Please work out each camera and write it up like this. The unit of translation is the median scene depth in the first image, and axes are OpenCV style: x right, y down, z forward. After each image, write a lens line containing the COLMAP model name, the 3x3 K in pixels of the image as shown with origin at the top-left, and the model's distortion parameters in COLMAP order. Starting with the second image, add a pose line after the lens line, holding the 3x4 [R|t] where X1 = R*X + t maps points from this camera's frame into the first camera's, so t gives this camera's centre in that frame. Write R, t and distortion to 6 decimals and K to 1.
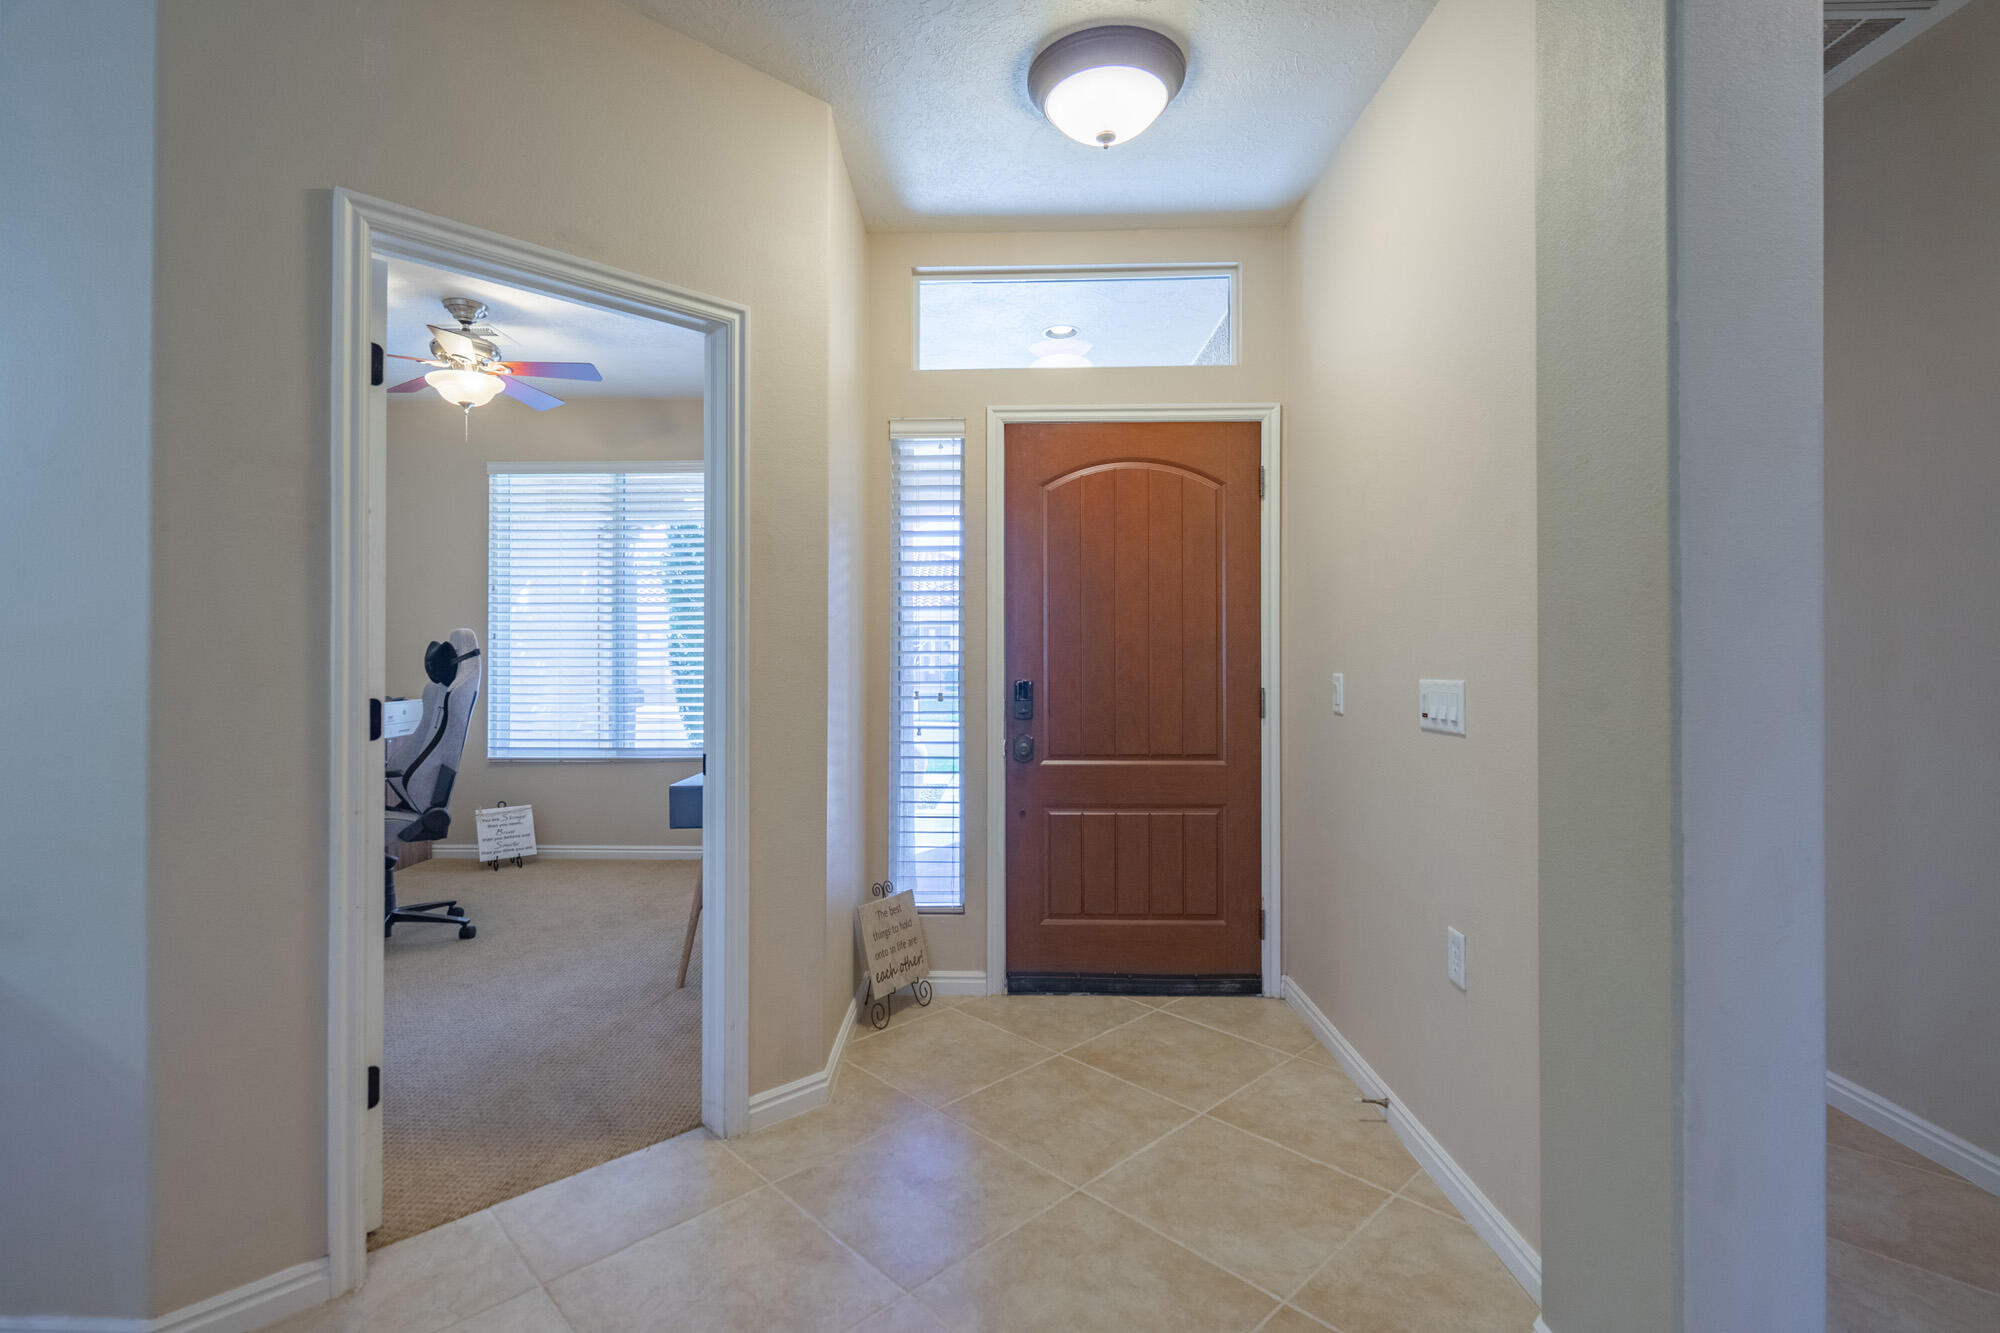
lens RADIAL K [[927.0, 0, 987.6], [0, 927.0, 650.3], [0, 0, 1]] dist [0.002322, 0.000859]
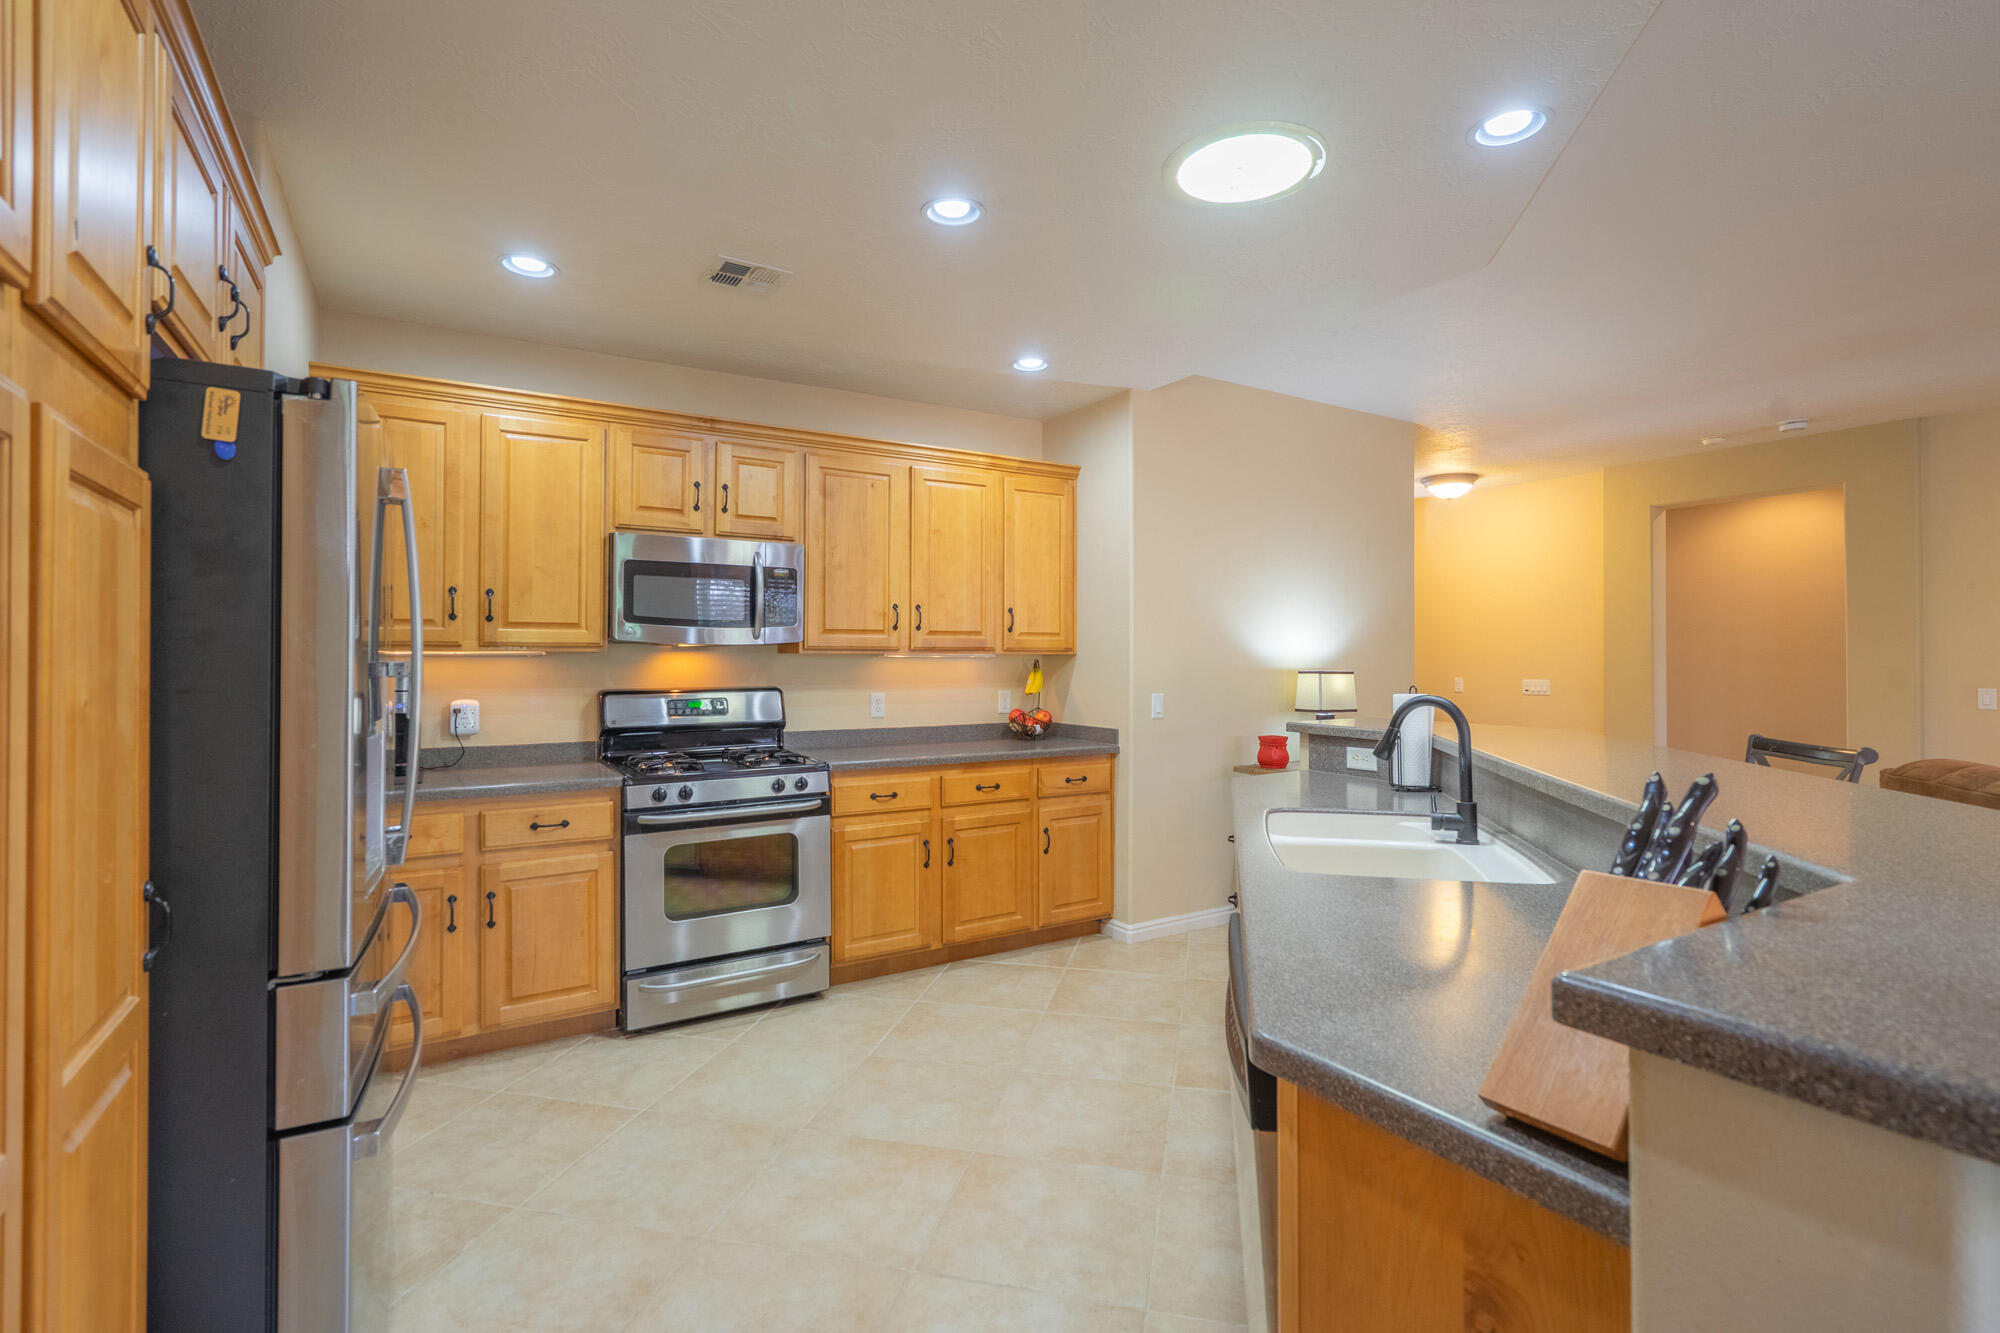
lens RADIAL K [[958.7, 0, 998.9], [0, 958.7, 645.8], [0, 0, 1]] dist [0.001984, 0.000142]
pose [[0.835172, 0.010639, 0.549885, -2.024566], [-0.008279, 0.999943, -0.006772, -0.034801], [-0.549926, 0.001103, 0.835213, -0.569986]]
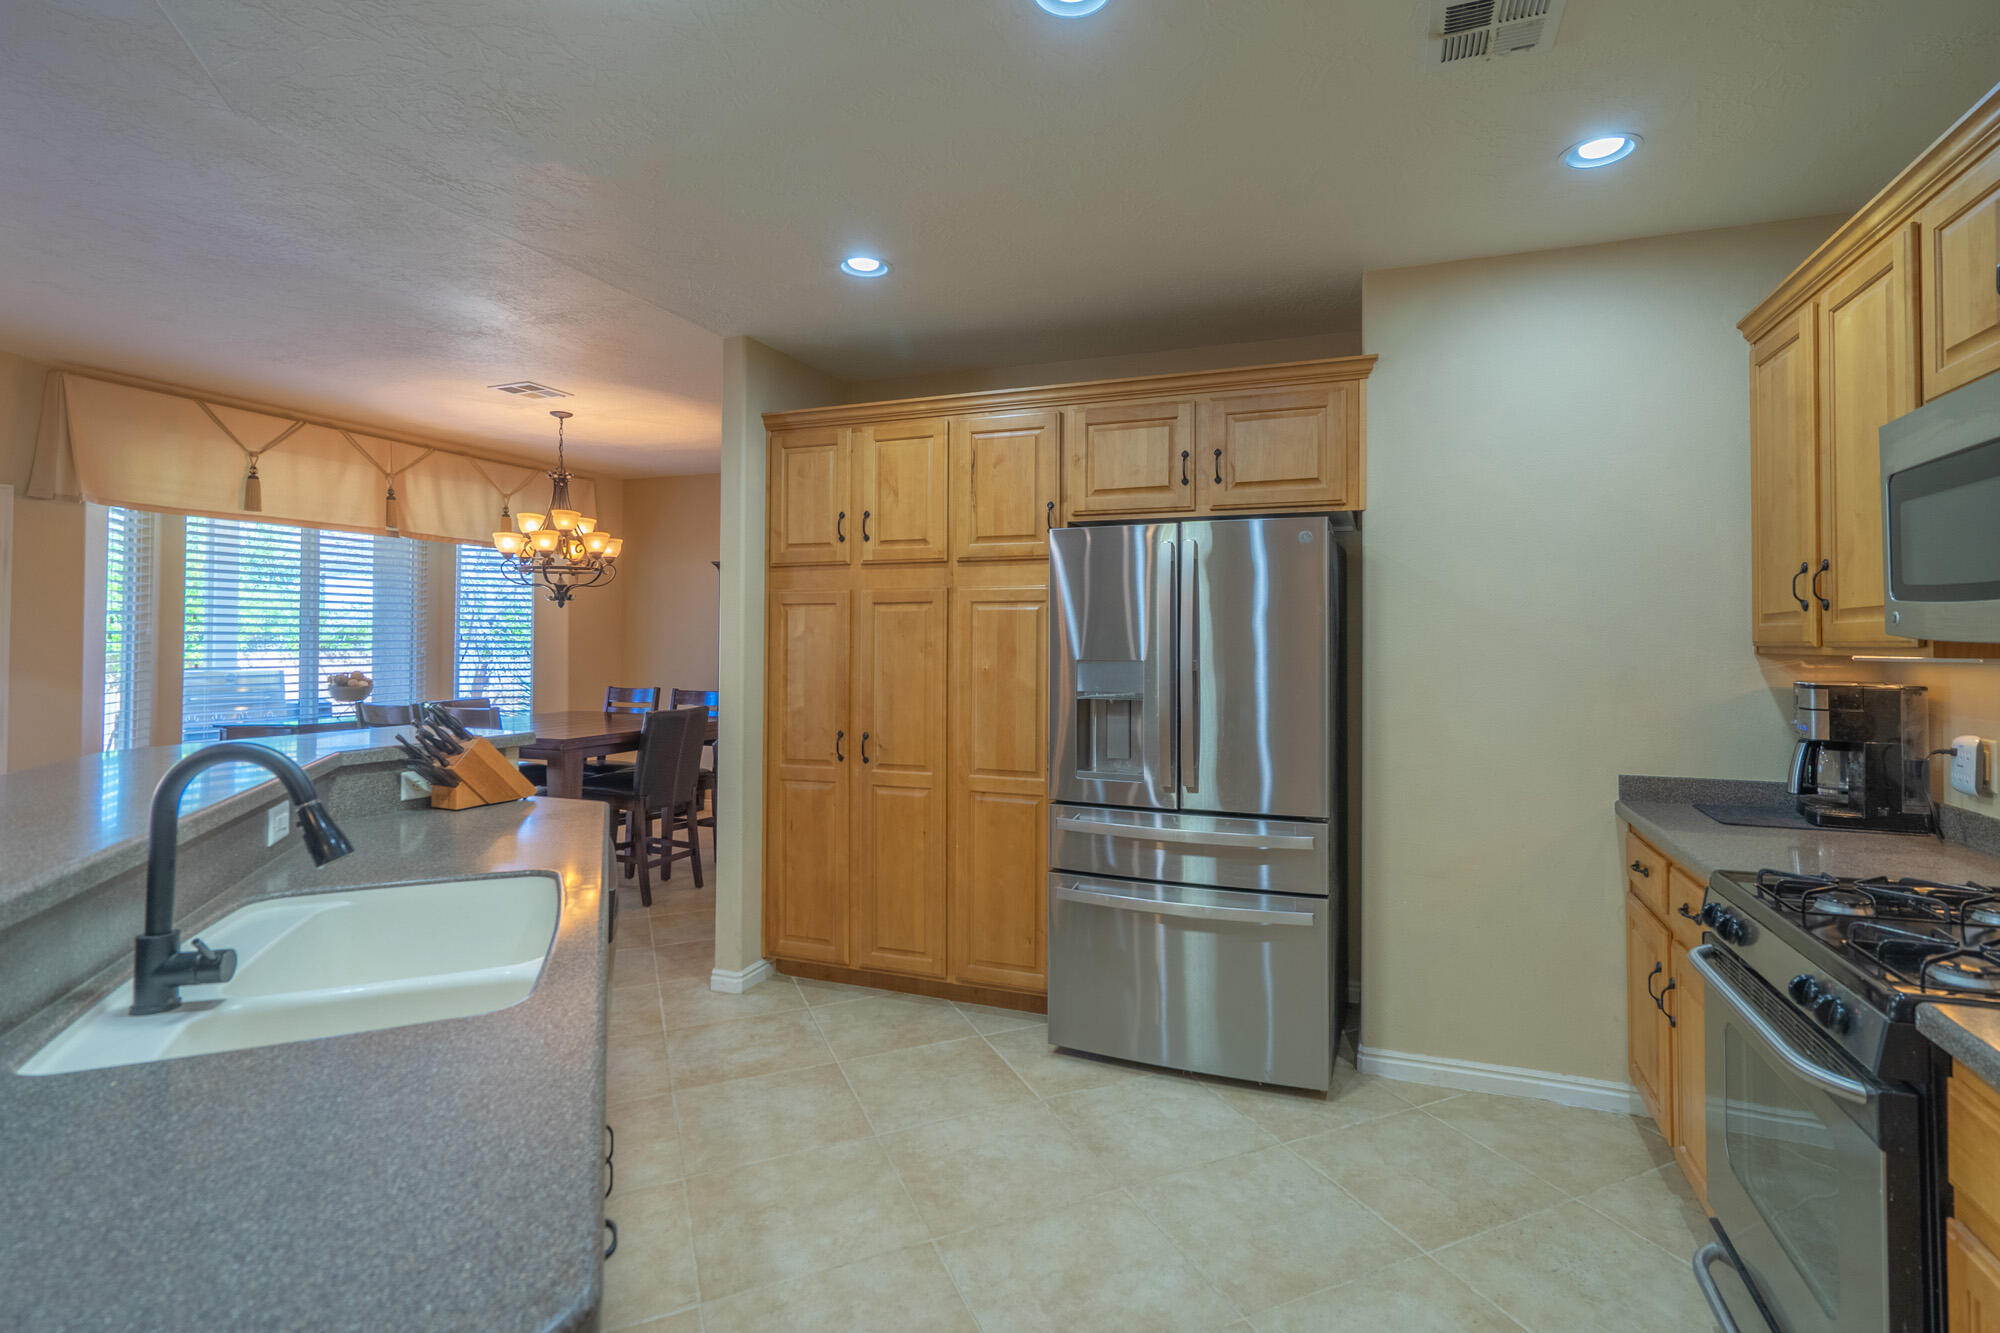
lens RADIAL K [[936.8, 0, 1041.6], [0, 936.8, 616.7], [0, 0, 1]] dist [-0.001292, 0.000011]
pose [[-0.326742, -0.023134, -0.944830, -1.087130], [0.006053, 0.999629, -0.026569, -0.044801], [0.945094, -0.014400, -0.326481, 0.309075]]
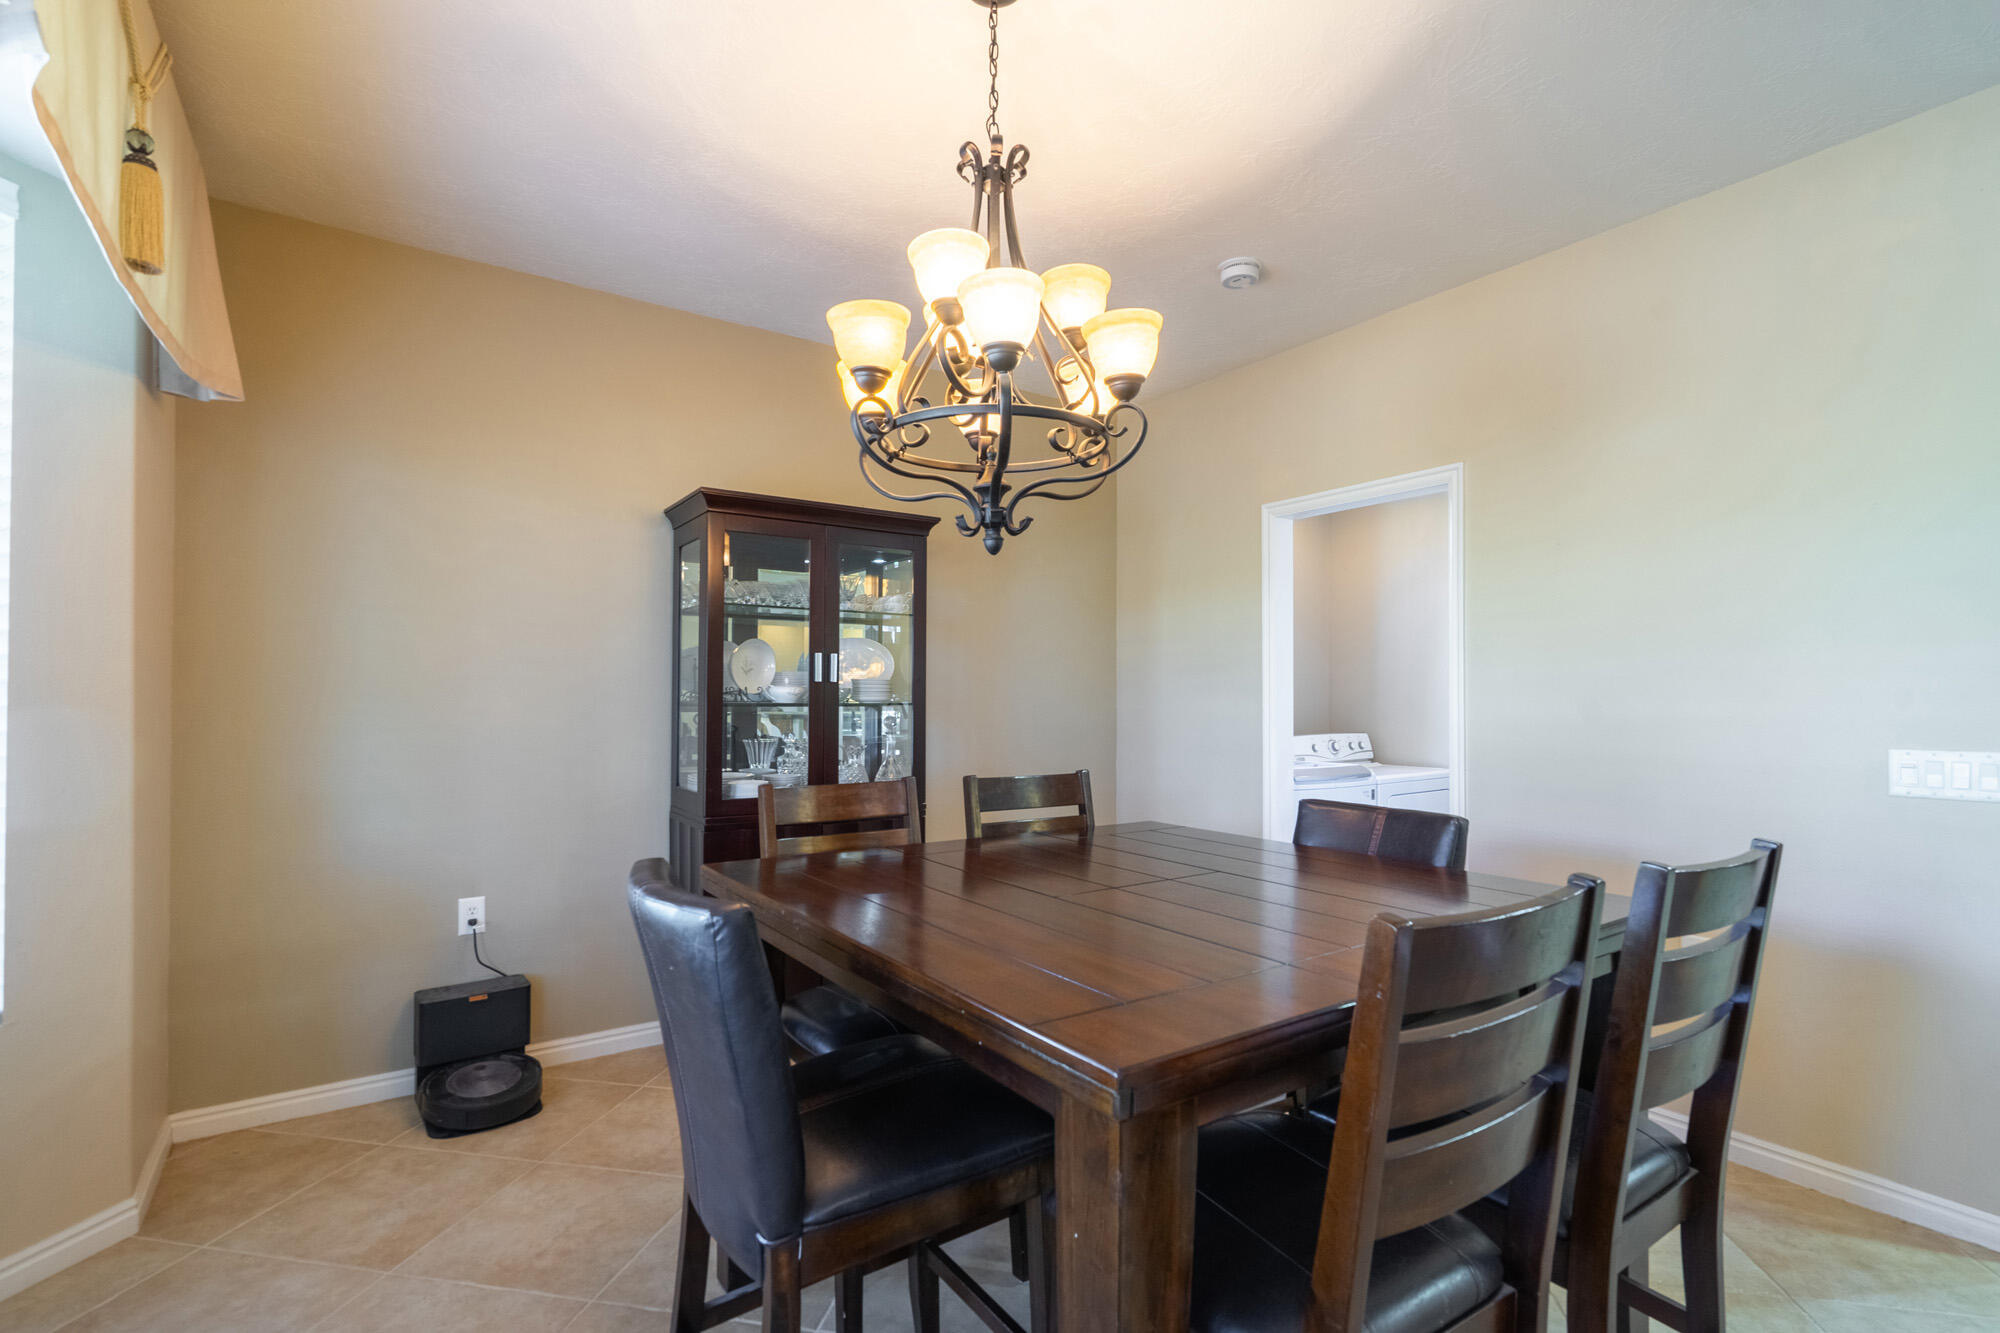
lens RADIAL K [[920.2, 0, 997.3], [0, 920.2, 687.1], [0, 0, 1]] dist [-0.001462, 0.000130]
pose [[0.577399, -0.002964, -0.816457, -1.957854], [0.000650, 0.999995, -0.003171, -0.027675], [0.816462, 0.001301, 0.577398, -1.424078]]
